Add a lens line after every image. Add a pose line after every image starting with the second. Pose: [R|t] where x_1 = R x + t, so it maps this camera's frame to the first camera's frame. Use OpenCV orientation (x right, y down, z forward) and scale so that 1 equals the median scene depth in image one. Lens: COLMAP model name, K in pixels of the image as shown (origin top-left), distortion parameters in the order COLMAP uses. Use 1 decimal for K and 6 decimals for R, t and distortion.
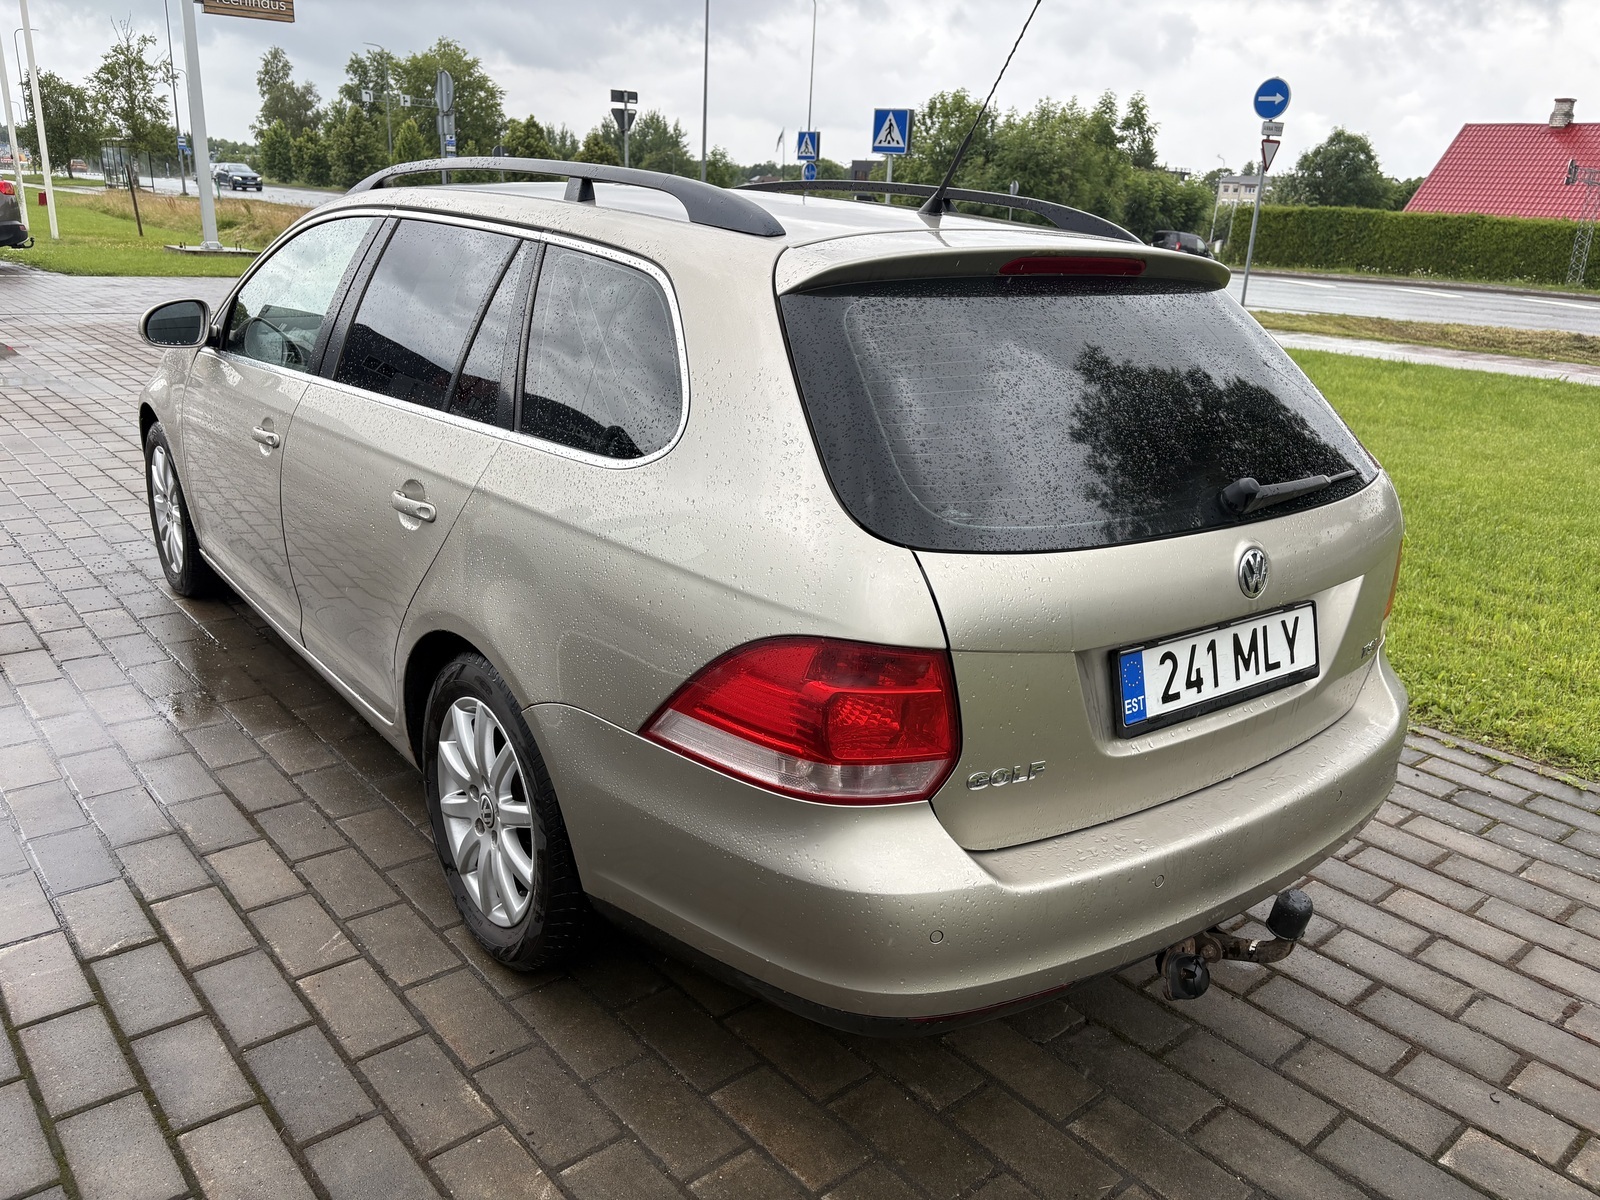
lens RADIAL K [[1218.8, 0, 800.0], [0, 1218.8, 600.0], [0, 0, 1]] dist [0.030434, -0.002702]
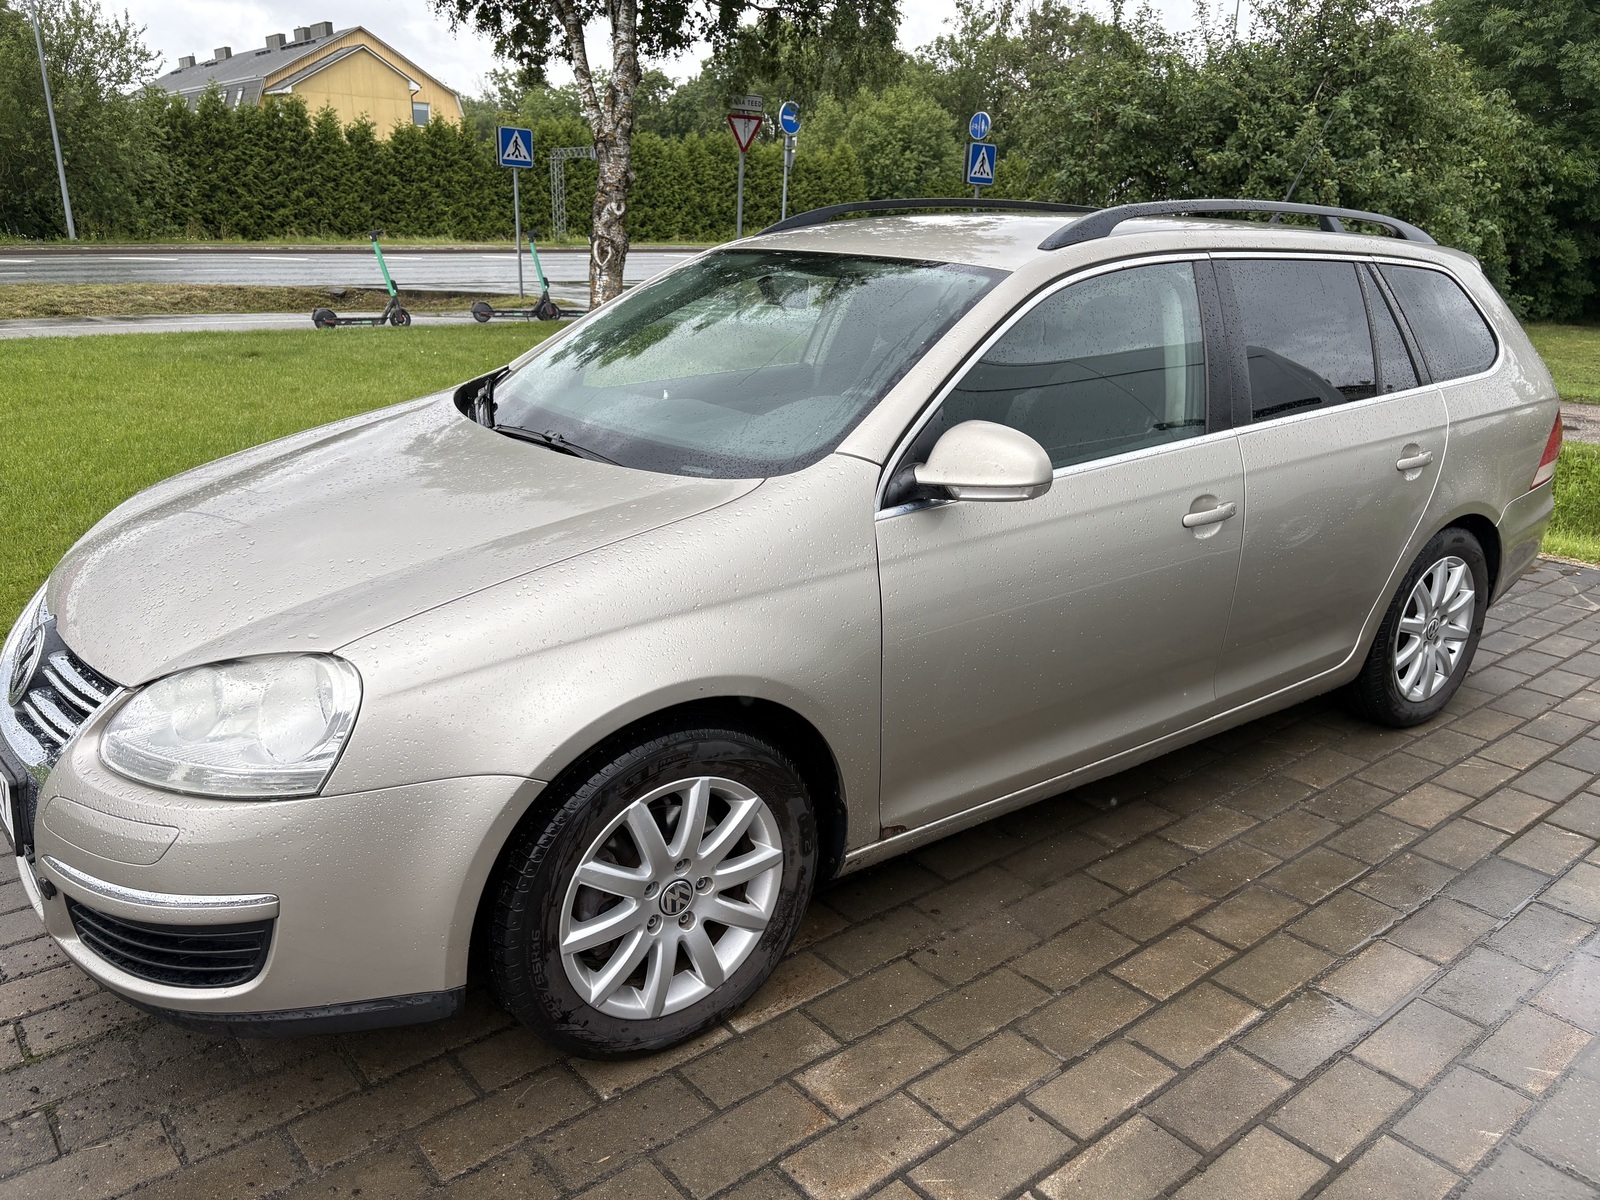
lens RADIAL K [[1218.8, 0, 800.0], [0, 1218.8, 600.0], [0, 0, 1]] dist [0.030434, -0.002702]
pose [[0.034457, -0.363305, 0.931033, -1.269690], [0.319680, 0.886649, 0.334154, -0.469126], [-0.946899, 0.286119, 0.146692, 1.125522]]
